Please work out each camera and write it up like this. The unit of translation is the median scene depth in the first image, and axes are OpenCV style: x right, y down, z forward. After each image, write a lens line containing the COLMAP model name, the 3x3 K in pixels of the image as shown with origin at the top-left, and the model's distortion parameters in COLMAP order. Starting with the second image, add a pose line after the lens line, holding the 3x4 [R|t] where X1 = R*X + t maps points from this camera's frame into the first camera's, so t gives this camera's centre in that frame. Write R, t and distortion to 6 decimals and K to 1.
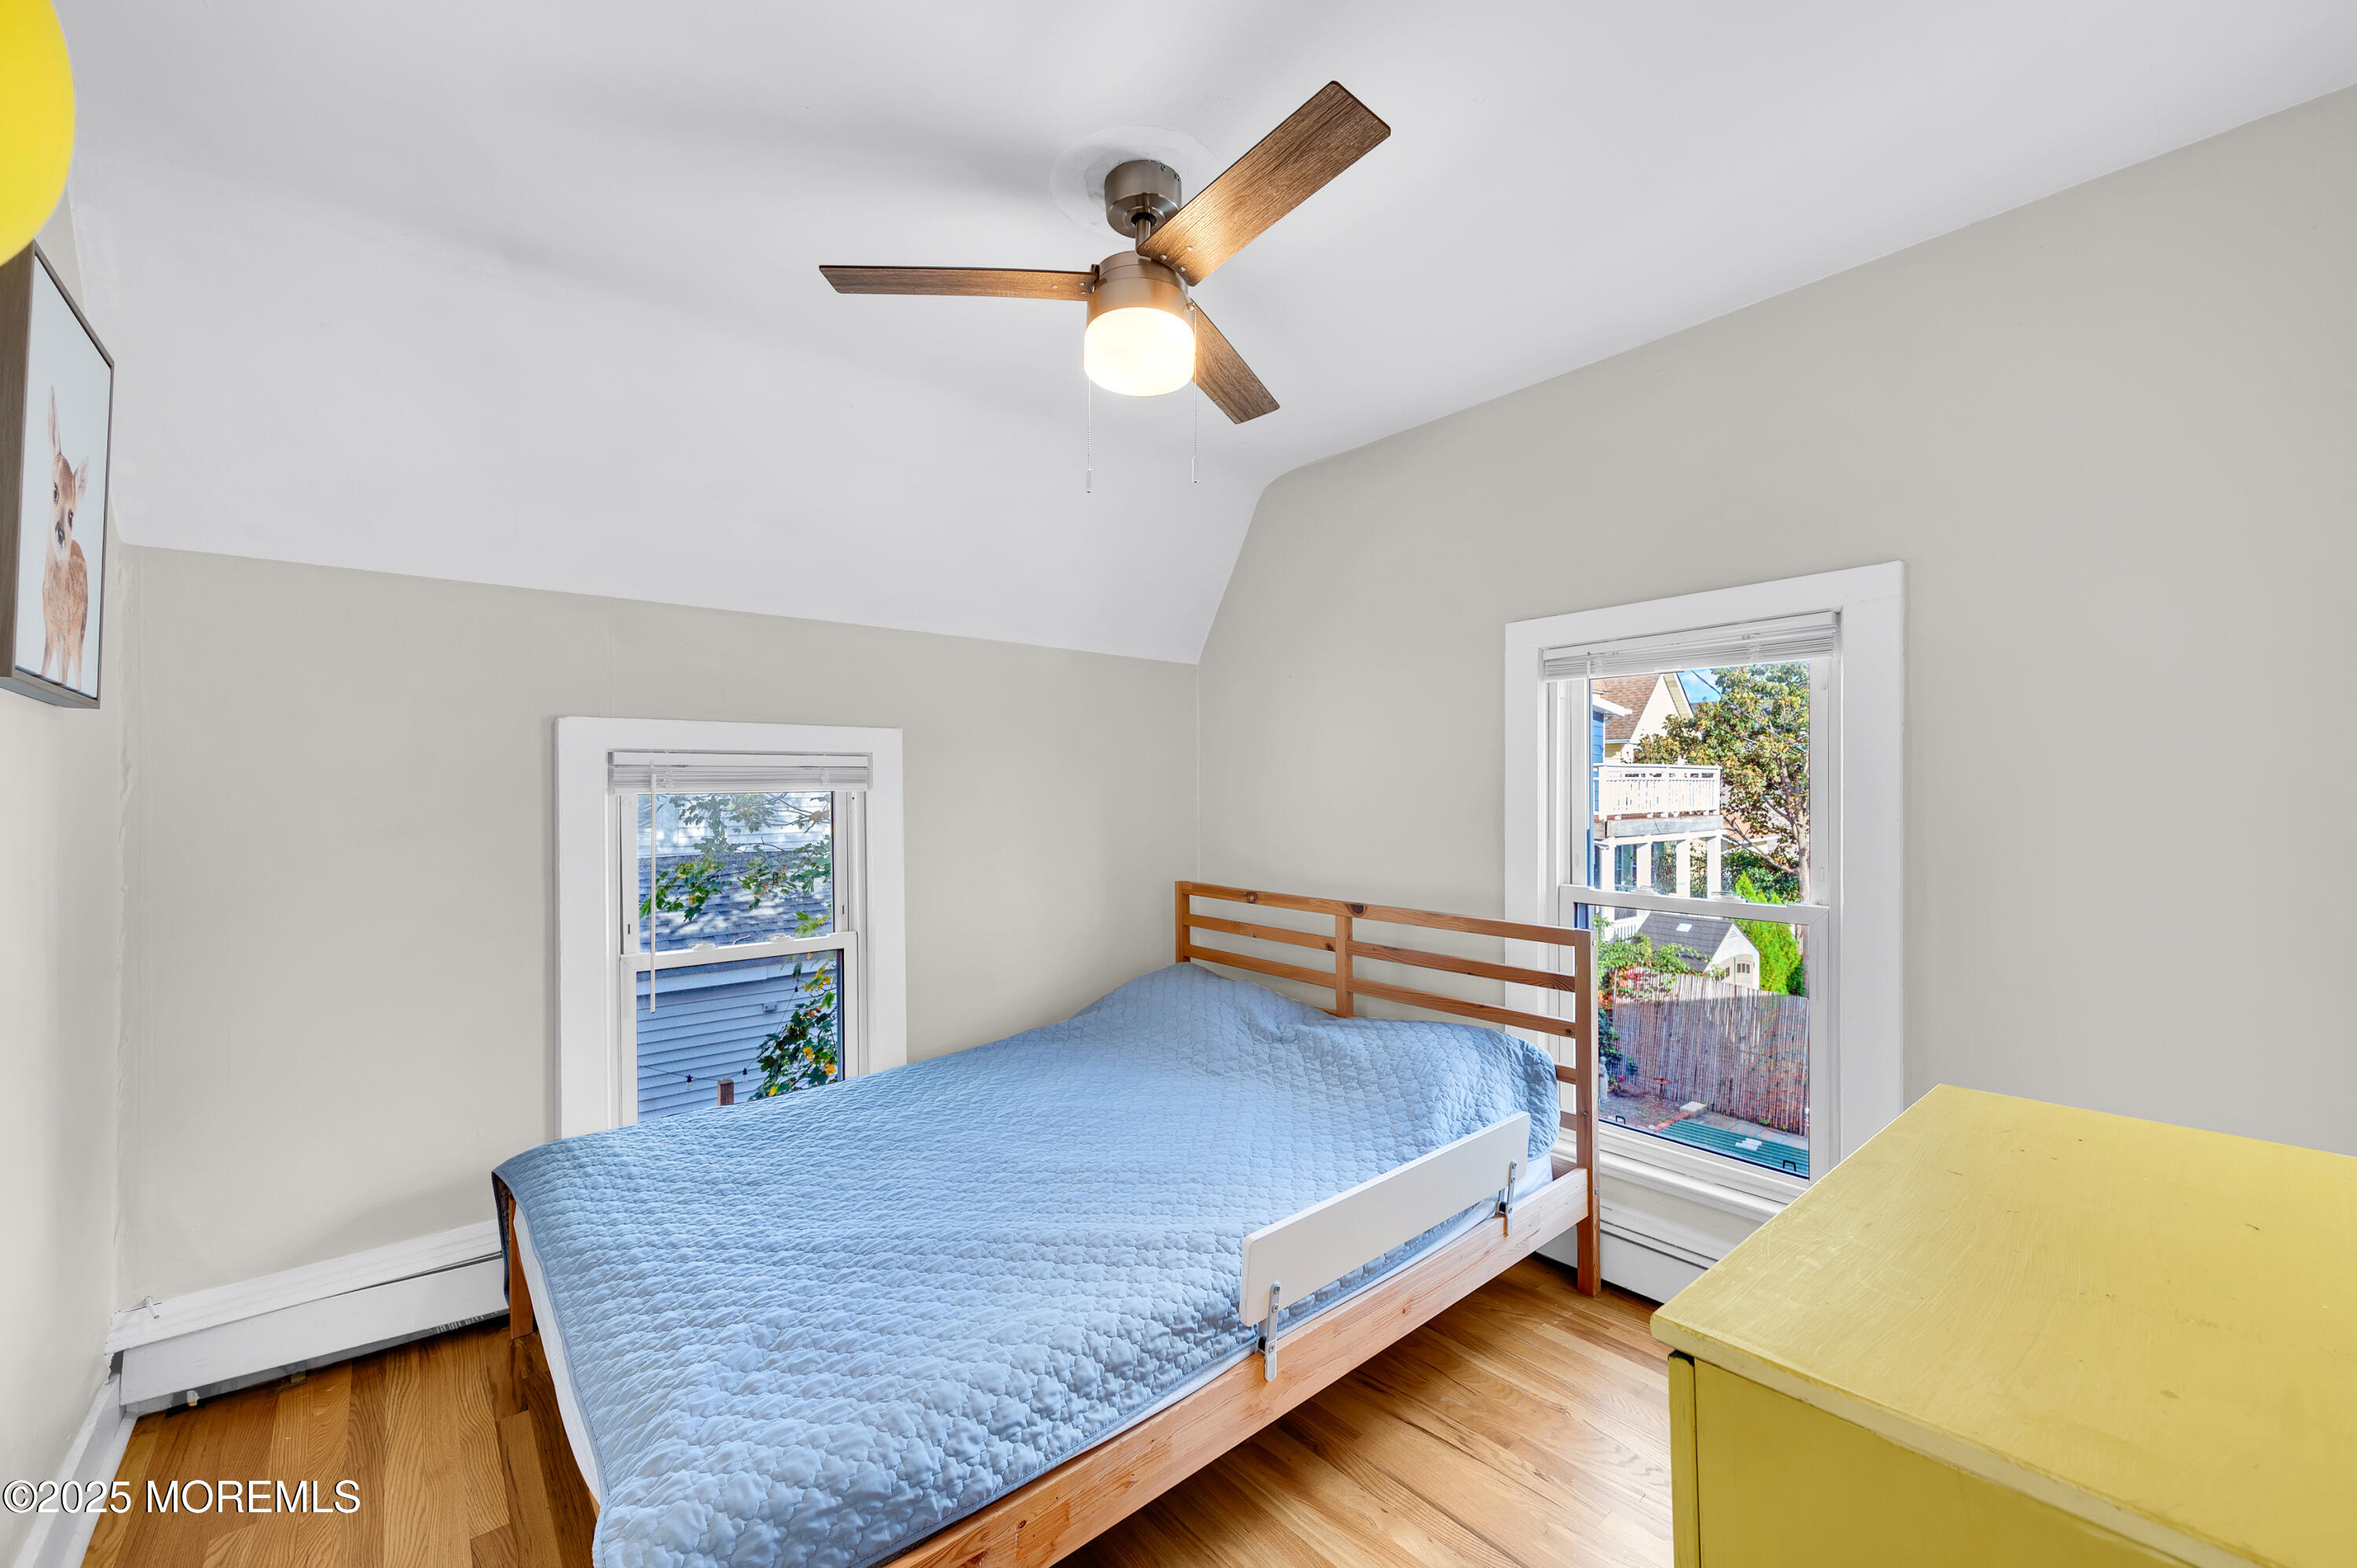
lens RADIAL K [[947.9, 0, 1191.2], [0, 947.9, 789.0], [0, 0, 1]] dist [0.003055, 0.000089]
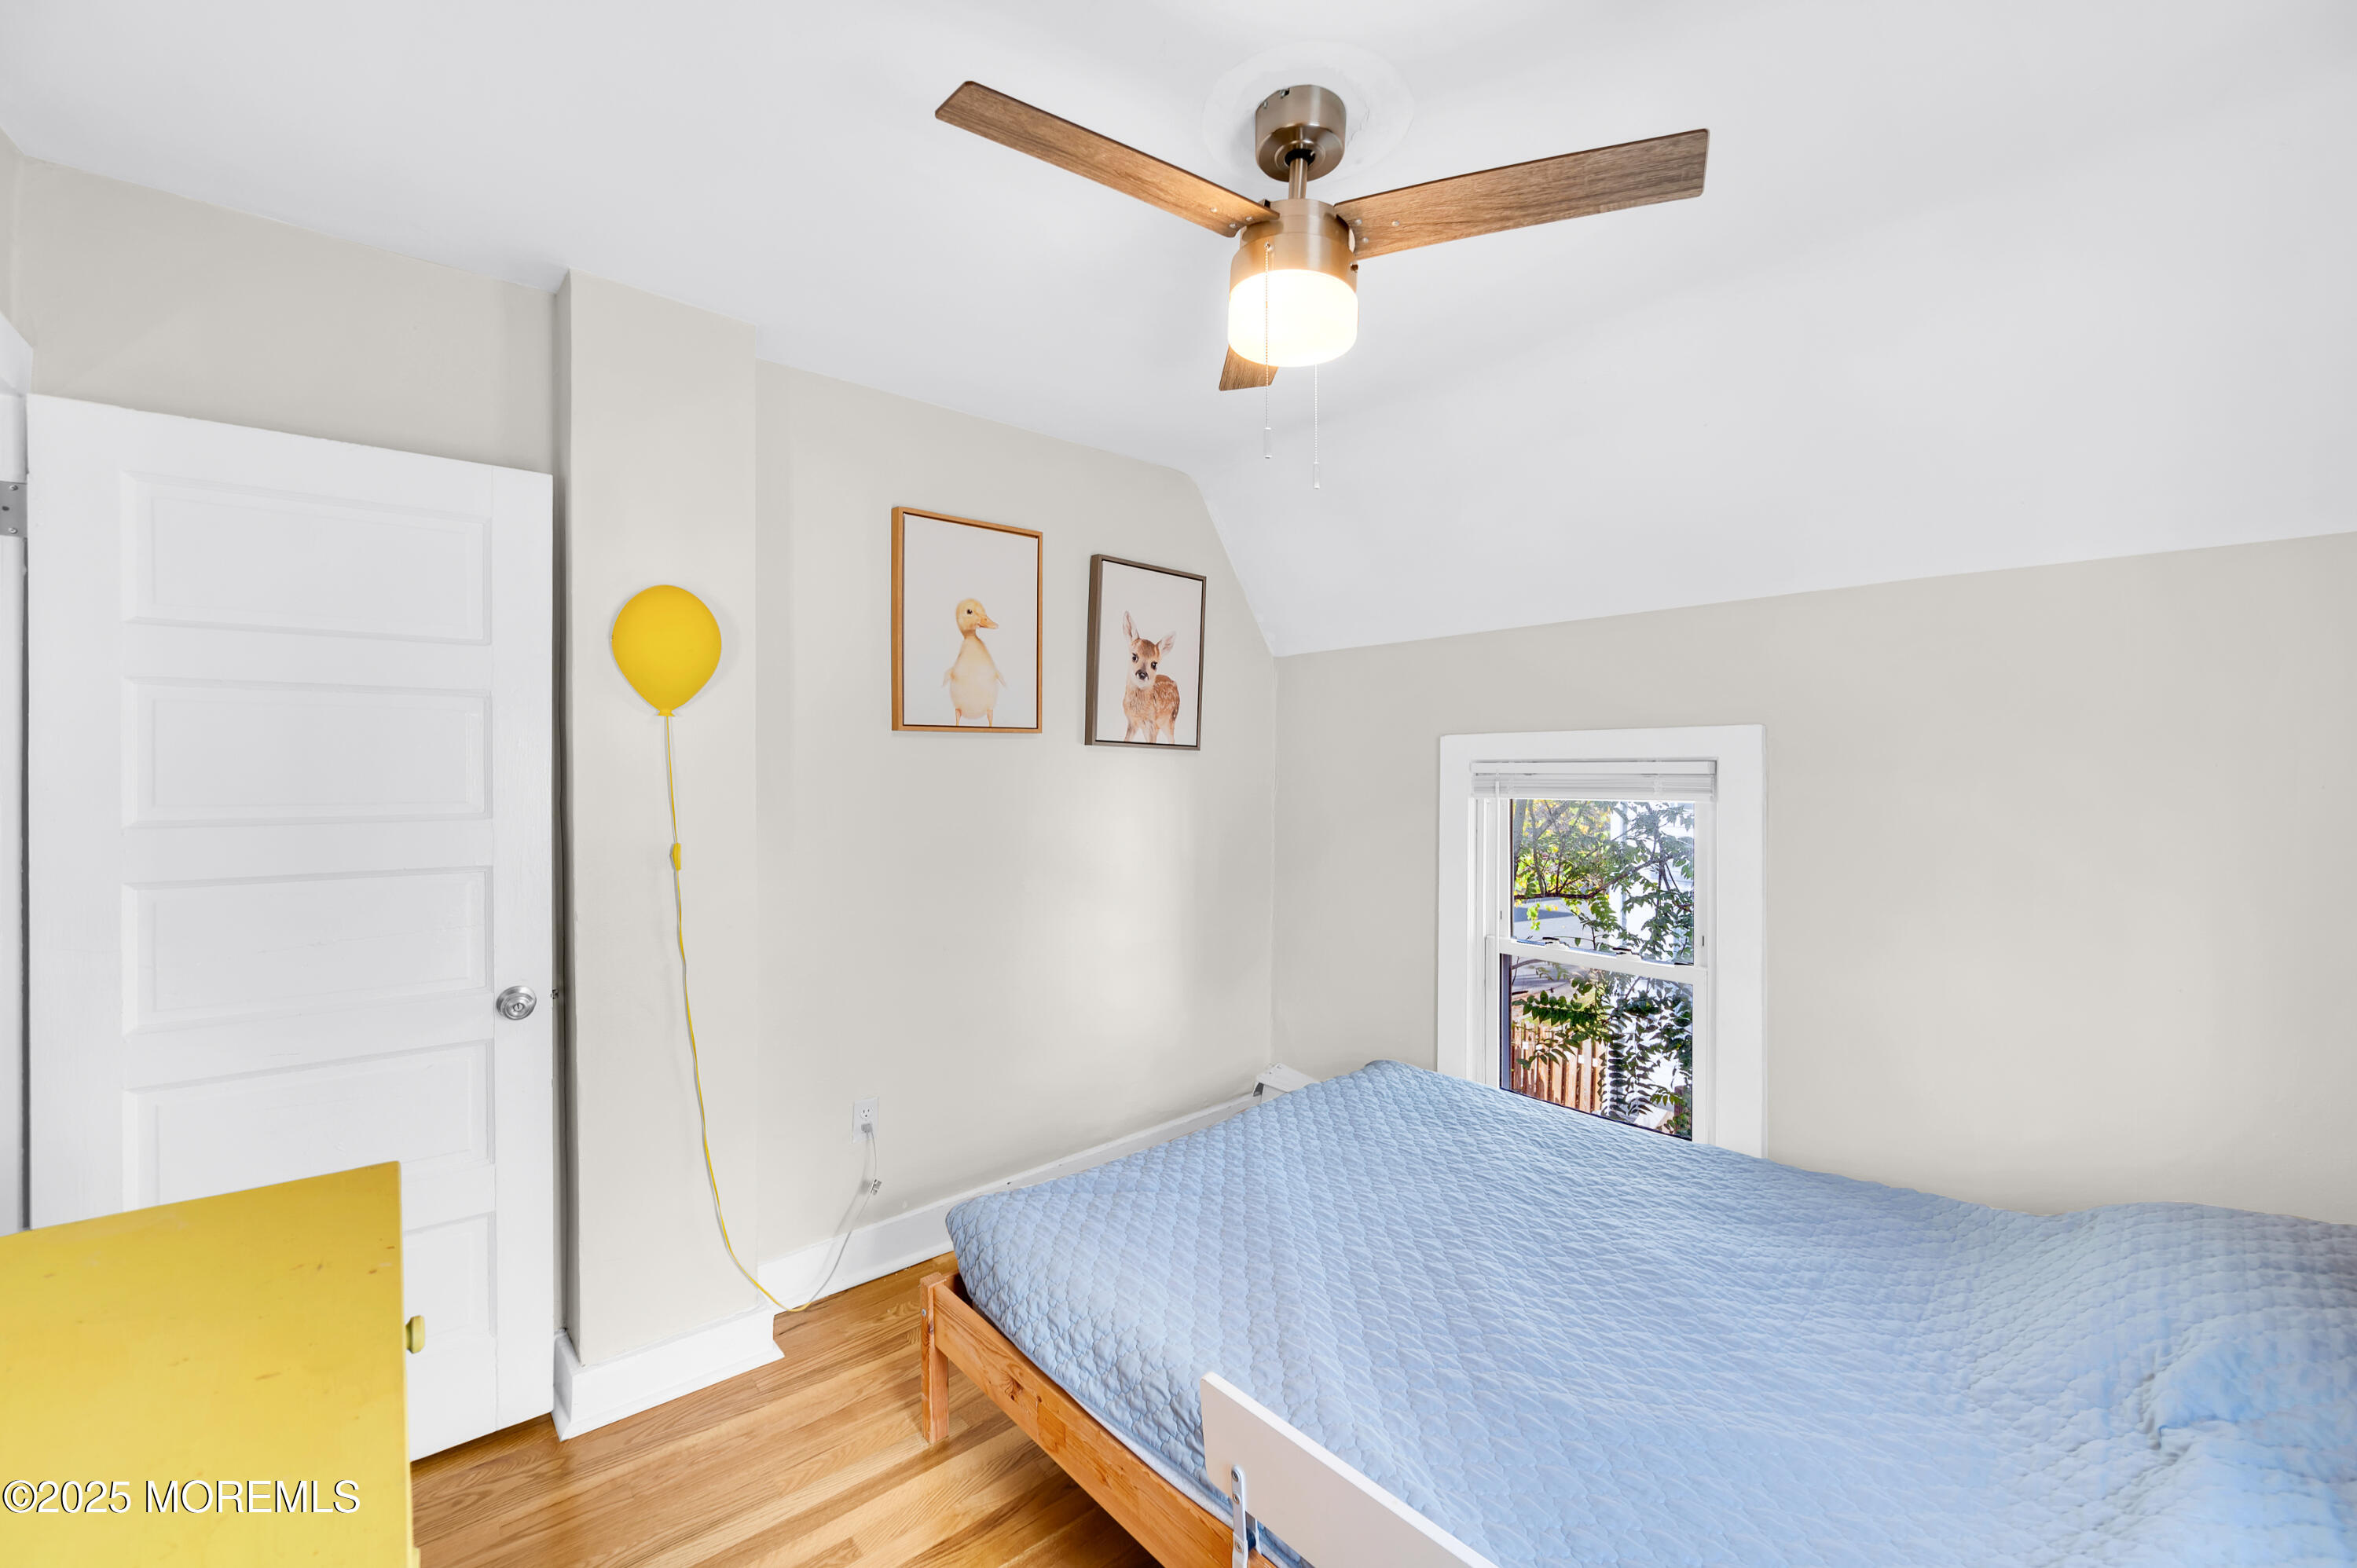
lens RADIAL K [[947.9, 0, 1190.8], [0, 947.9, 771.2], [0, 0, 1]] dist [0.003055, 0.000089]
pose [[0.003269, 0.008641, -0.999957, 0.699086], [-0.003198, 0.999958, 0.008631, -0.045771], [0.999990, 0.003170, 0.003297, 0.776443]]
